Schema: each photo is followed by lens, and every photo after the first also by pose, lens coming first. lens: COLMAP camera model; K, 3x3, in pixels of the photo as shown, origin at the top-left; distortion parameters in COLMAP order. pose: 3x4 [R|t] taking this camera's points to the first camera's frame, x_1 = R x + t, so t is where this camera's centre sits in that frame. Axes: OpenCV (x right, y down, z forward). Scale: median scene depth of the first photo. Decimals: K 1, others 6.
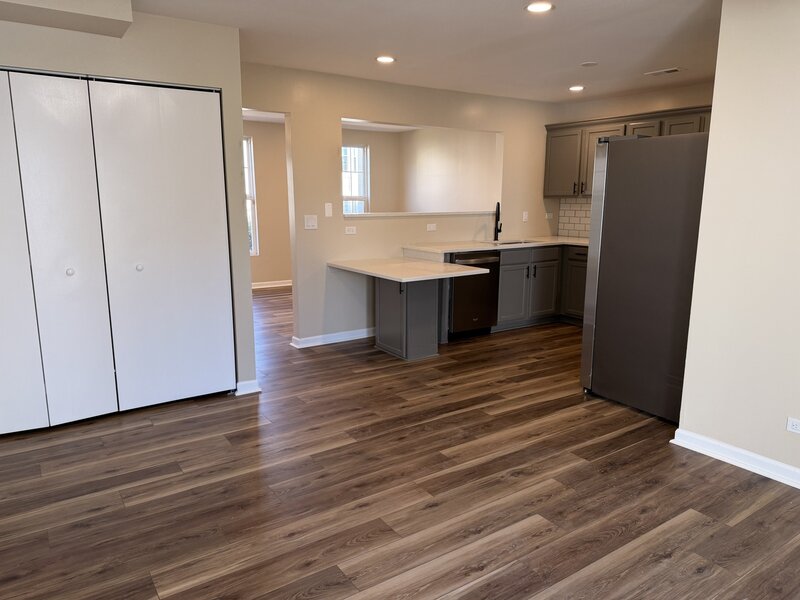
lens RADIAL K [[565.3, 0, 400.0], [0, 565.3, 300.0], [0, 0, 1]] dist [0.071490, -0.088068]
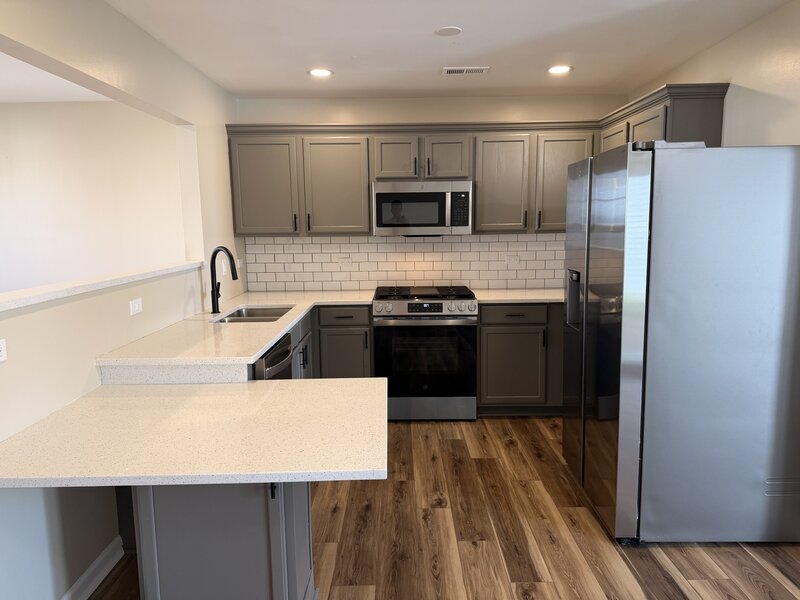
lens RADIAL K [[565.3, 0, 400.0], [0, 565.3, 300.0], [0, 0, 1]] dist [0.071490, -0.088068]
pose [[0.559687, -0.124792, 0.819254, -0.229436], [0.165159, 0.985562, 0.037294, -0.130752], [-0.812079, 0.114435, 0.572217, 0.621450]]
